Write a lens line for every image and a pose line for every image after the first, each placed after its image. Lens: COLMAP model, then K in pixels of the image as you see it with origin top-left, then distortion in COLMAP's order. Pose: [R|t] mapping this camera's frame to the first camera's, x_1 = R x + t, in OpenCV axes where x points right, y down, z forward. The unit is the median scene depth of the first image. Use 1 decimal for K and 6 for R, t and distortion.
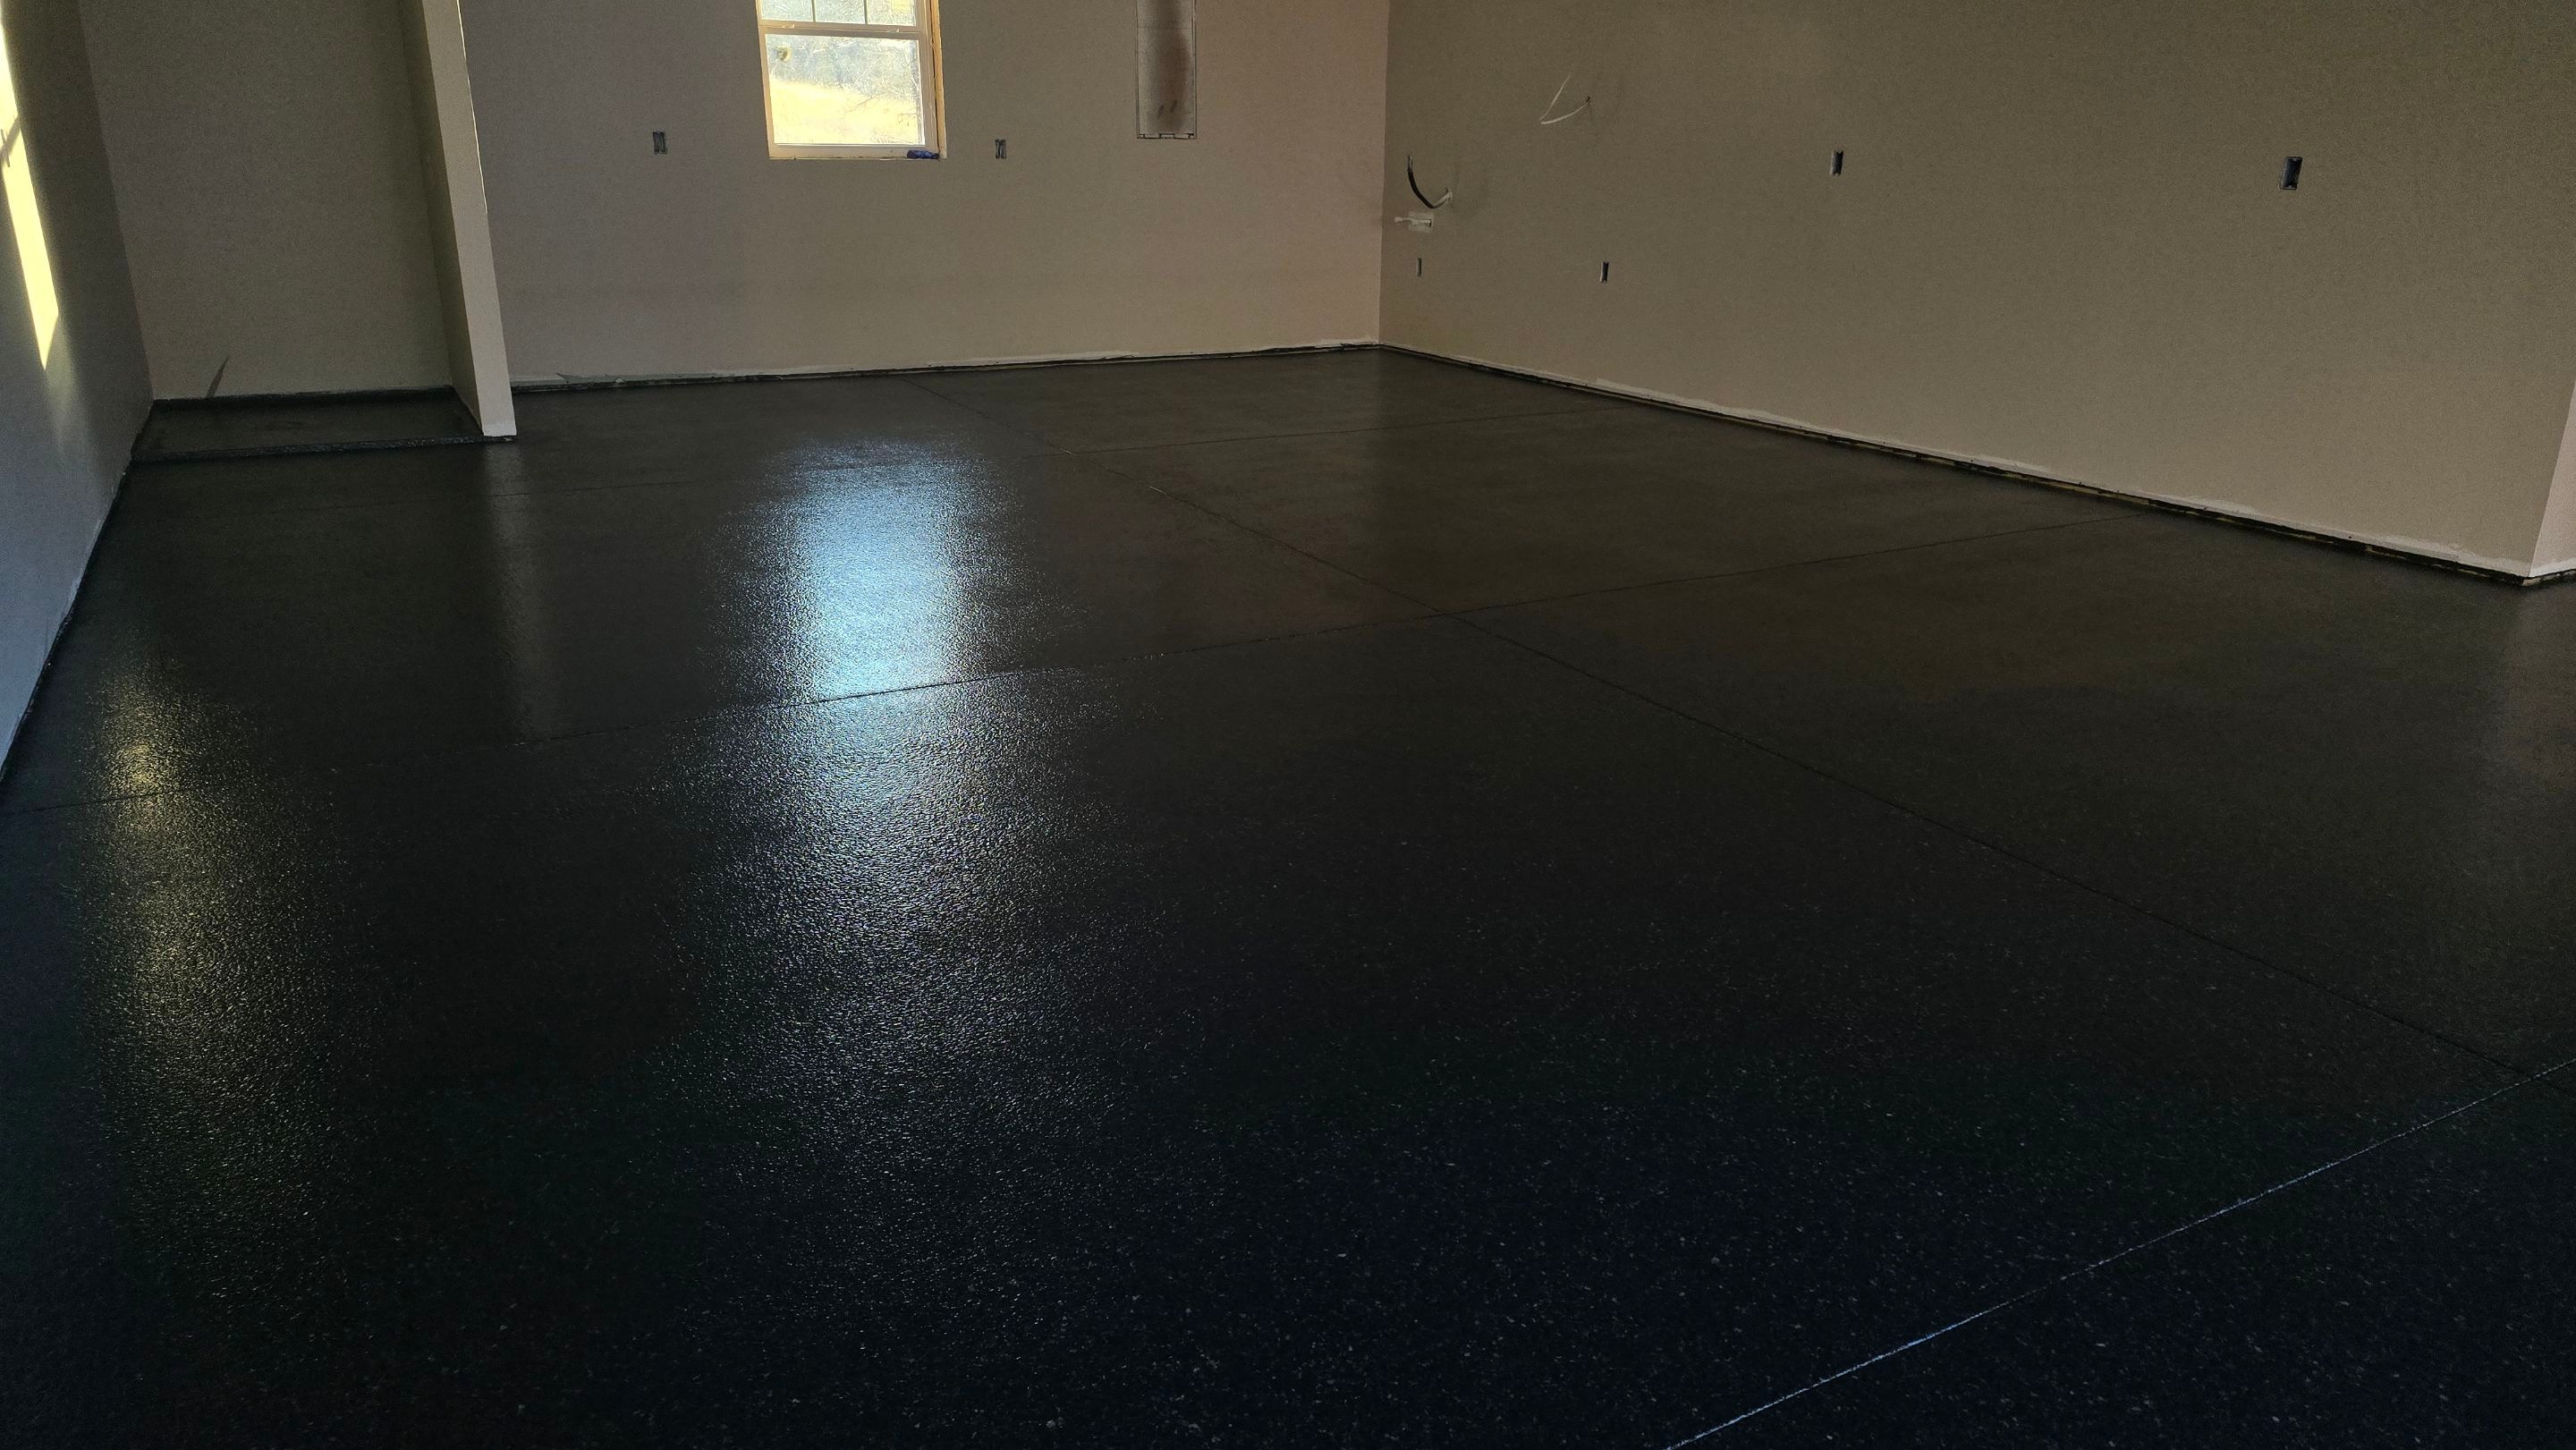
lens RADIAL K [[1729.9, 0, 1297.2], [0, 1729.9, 694.2], [0, 0, 1]] dist [0.001158, 0.001632]
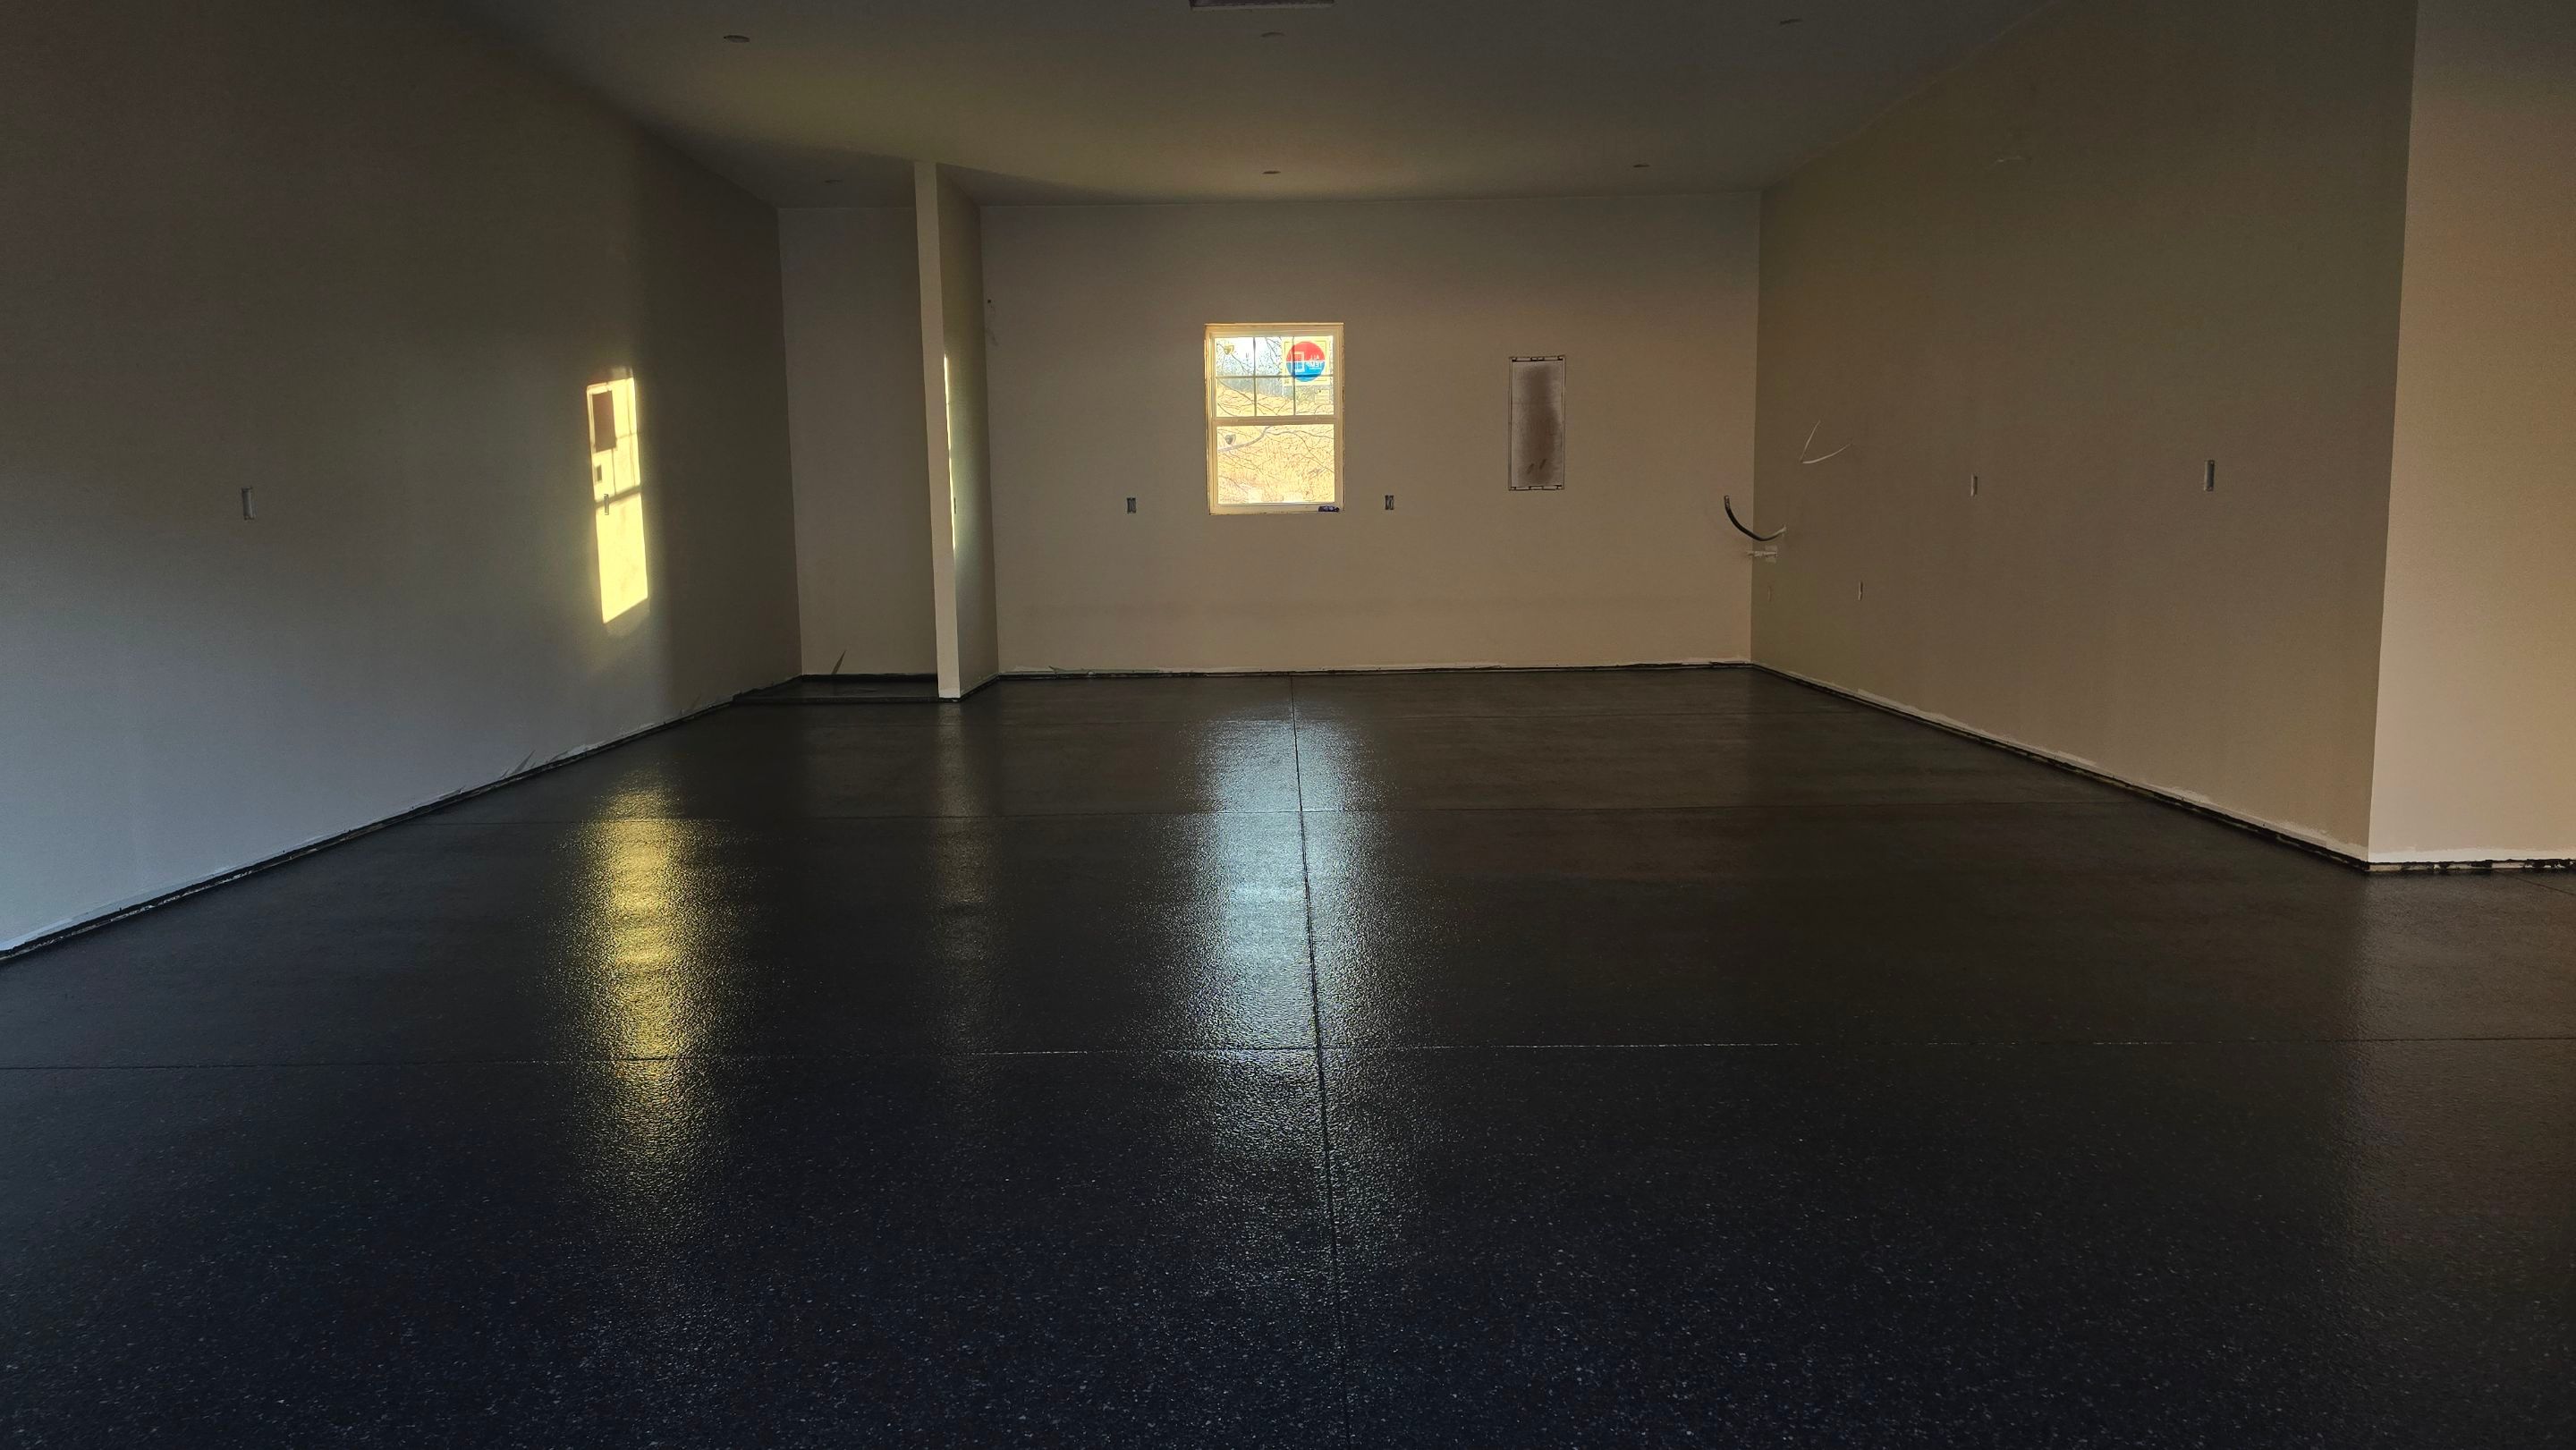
lens RADIAL K [[1750.3, 0, 1288.0], [0, 1750.3, 725.0], [0, 0, 1]] dist [0.002201, 0.000152]
pose [[0.867787, 0.030451, -0.496003, 0.411897], [-0.122627, 0.980376, -0.154357, 0.052268], [0.481569, 0.194772, 0.854491, -0.099973]]
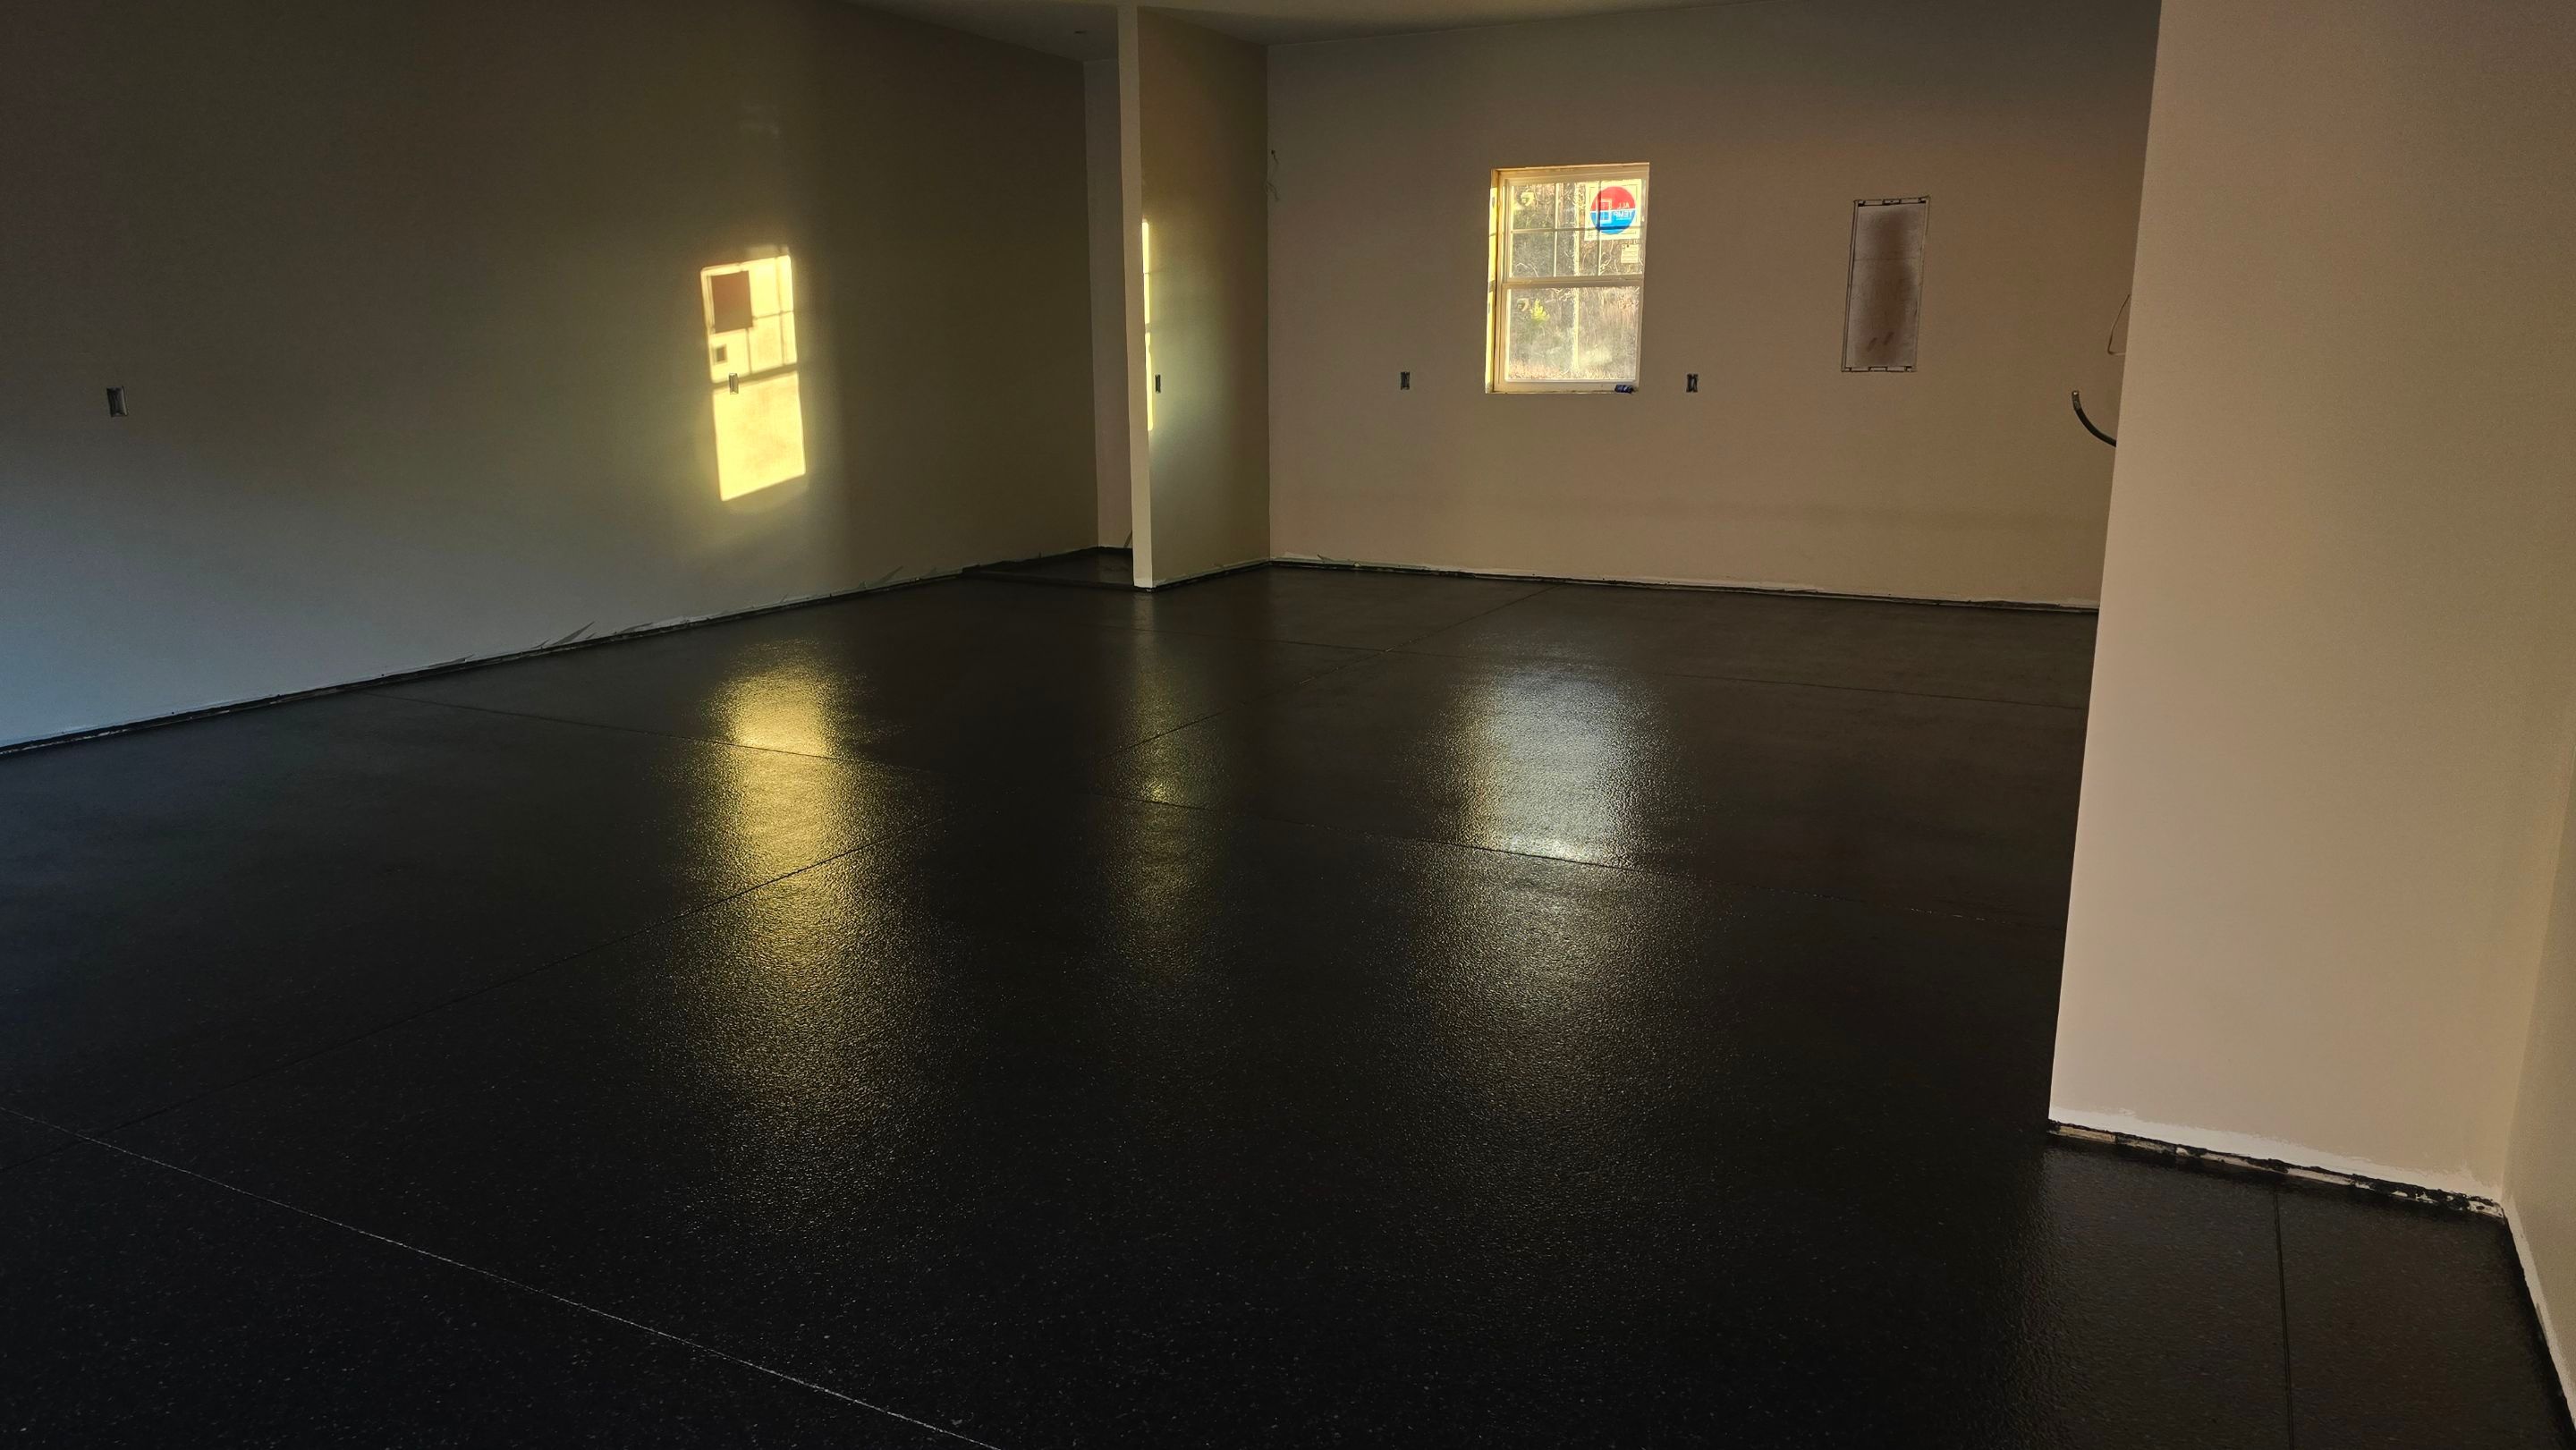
lens RADIAL K [[1783.1, 0, 1288.0], [0, 1783.1, 725.0], [0, 0, 1]] dist [-0.002295, -0.001767]
pose [[0.531264, 0.158197, -0.832305, 0.639701], [-0.245240, 0.969068, 0.027653, -0.086934], [0.810935, 0.189424, 0.553627, 0.250281]]
